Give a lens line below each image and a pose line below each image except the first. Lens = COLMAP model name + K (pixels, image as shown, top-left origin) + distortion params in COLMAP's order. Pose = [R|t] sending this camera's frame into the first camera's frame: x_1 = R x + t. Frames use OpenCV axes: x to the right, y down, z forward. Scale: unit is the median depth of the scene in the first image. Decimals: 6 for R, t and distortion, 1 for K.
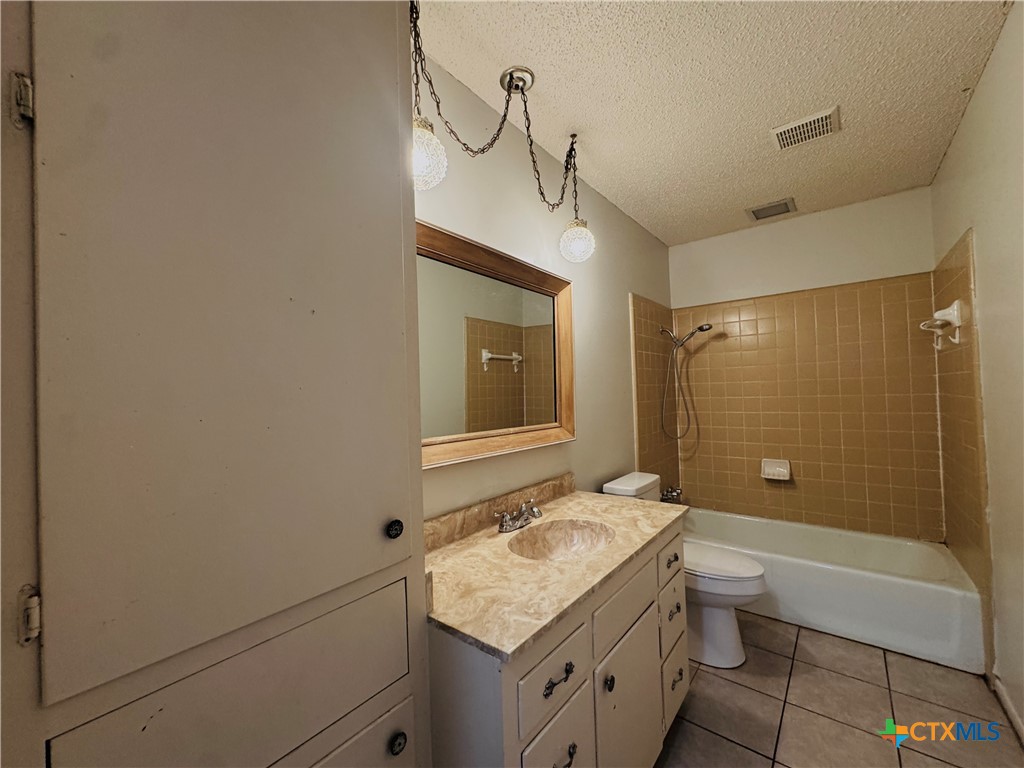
lens RADIAL K [[410.2, 0, 512.0], [0, 410.2, 384.0], [0, 0, 1]] dist [-0.002779, -0.000319]
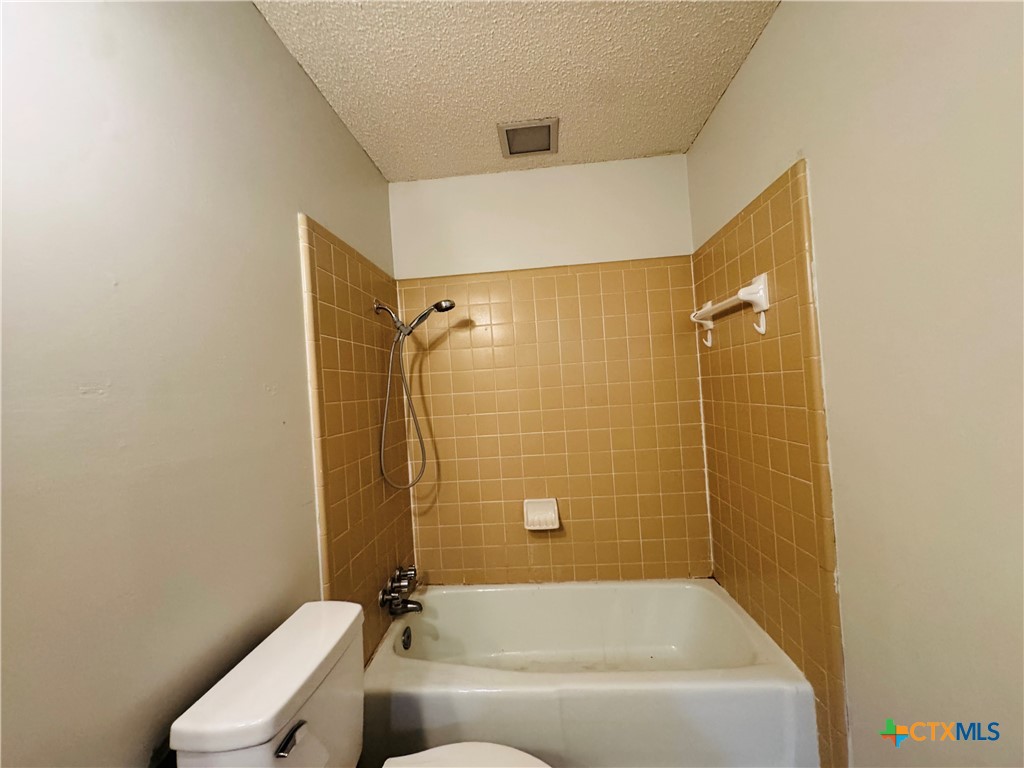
lens RADIAL K [[410.2, 0, 512.0], [0, 410.2, 384.0], [0, 0, 1]] dist [-0.002779, -0.000319]
pose [[0.820922, -0.016516, 0.570801, 0.202357], [0.028222, 0.999534, -0.011668, -0.008846], [-0.570342, 0.025688, 0.821005, 0.442721]]
